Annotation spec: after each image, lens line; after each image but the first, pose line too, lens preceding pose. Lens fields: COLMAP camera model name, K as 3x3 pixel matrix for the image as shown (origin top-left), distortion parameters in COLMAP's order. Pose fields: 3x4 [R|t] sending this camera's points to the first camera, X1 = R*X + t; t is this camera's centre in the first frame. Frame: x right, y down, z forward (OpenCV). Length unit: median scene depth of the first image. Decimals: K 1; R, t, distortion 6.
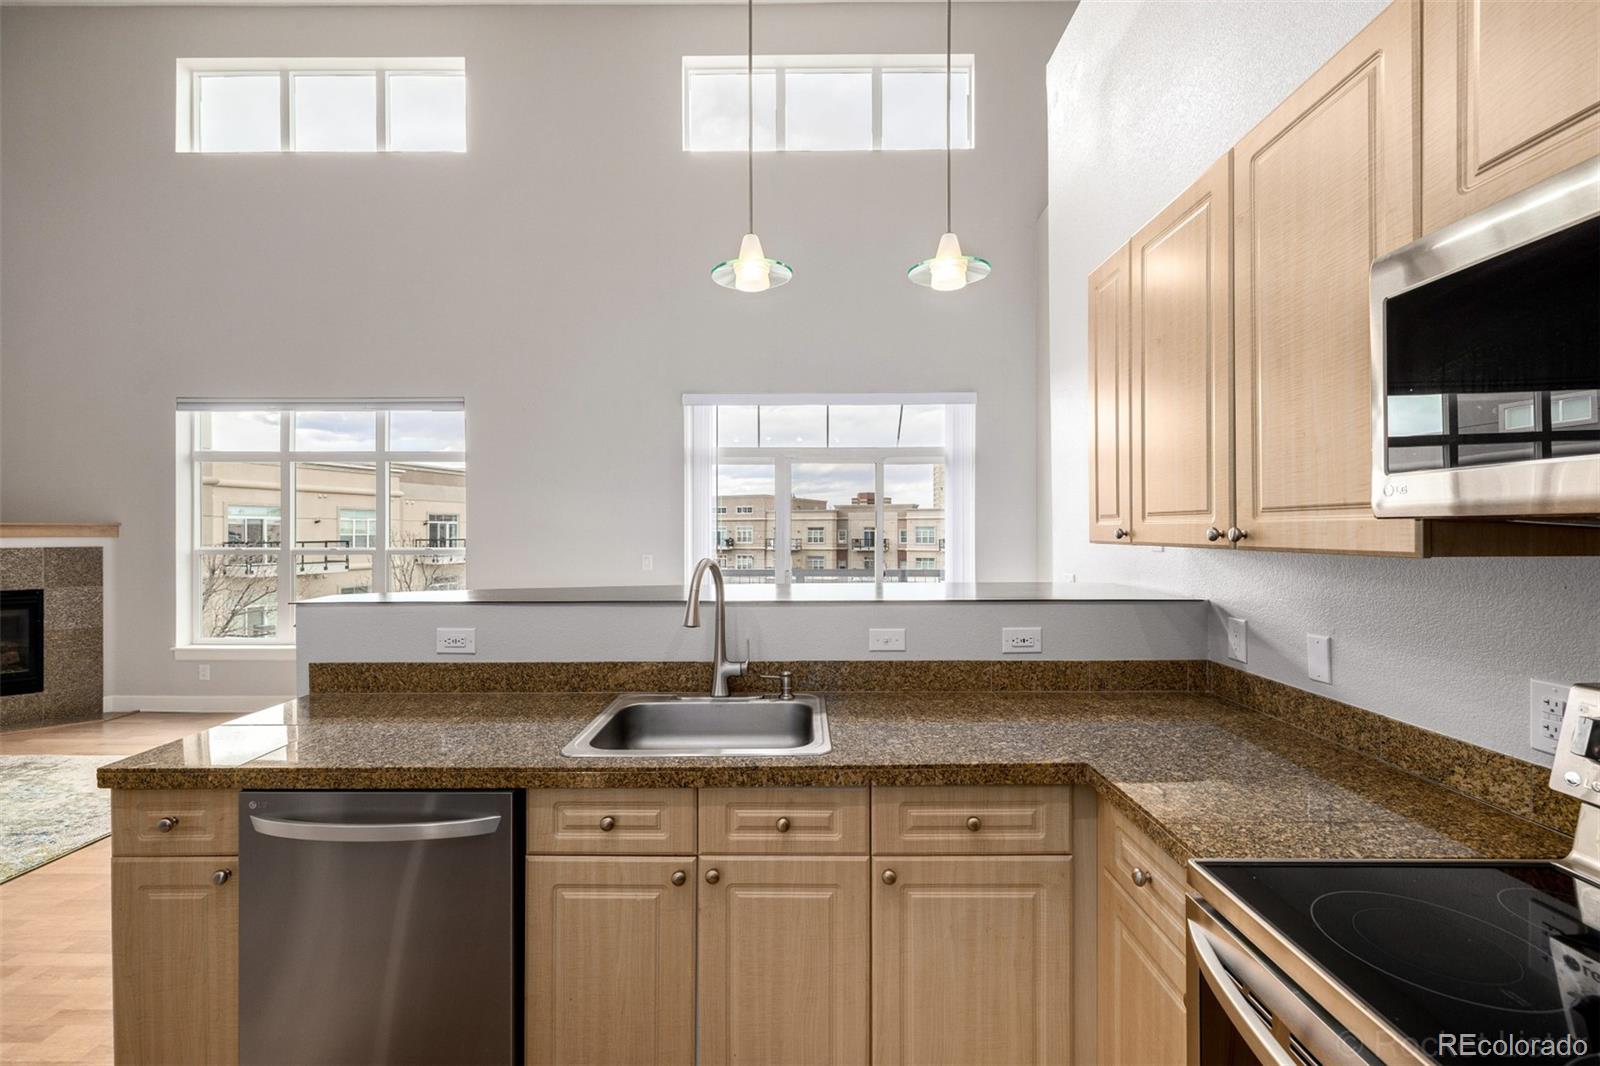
lens RADIAL K [[681.9, 0, 800.1], [0, 681.9, 531.1], [0, 0, 1]] dist [0.000670, 0.000747]
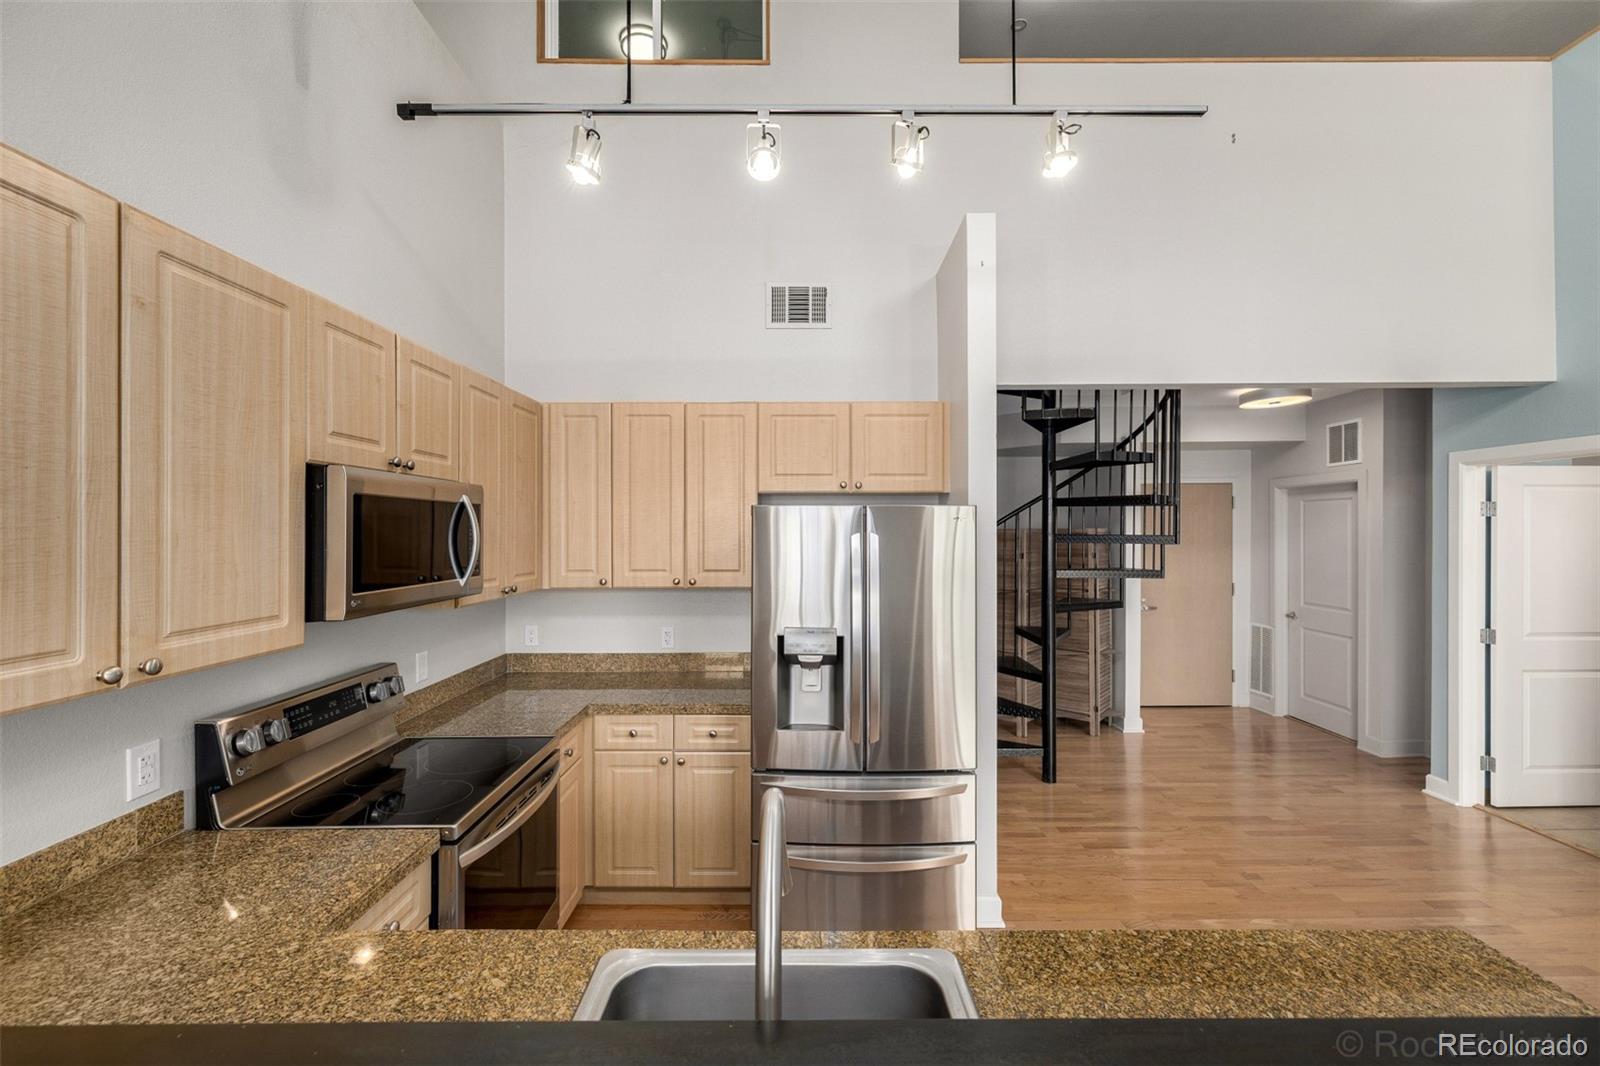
lens RADIAL K [[681.9, 0, 804.4], [0, 681.9, 532.0], [0, 0, 1]] dist [0.000670, 0.000747]
pose [[-0.999751, 0.004046, -0.021959, -0.123686], [0.003903, 0.999971, 0.006567, -0.118093], [0.021985, 0.006479, -0.999737, 1.315355]]
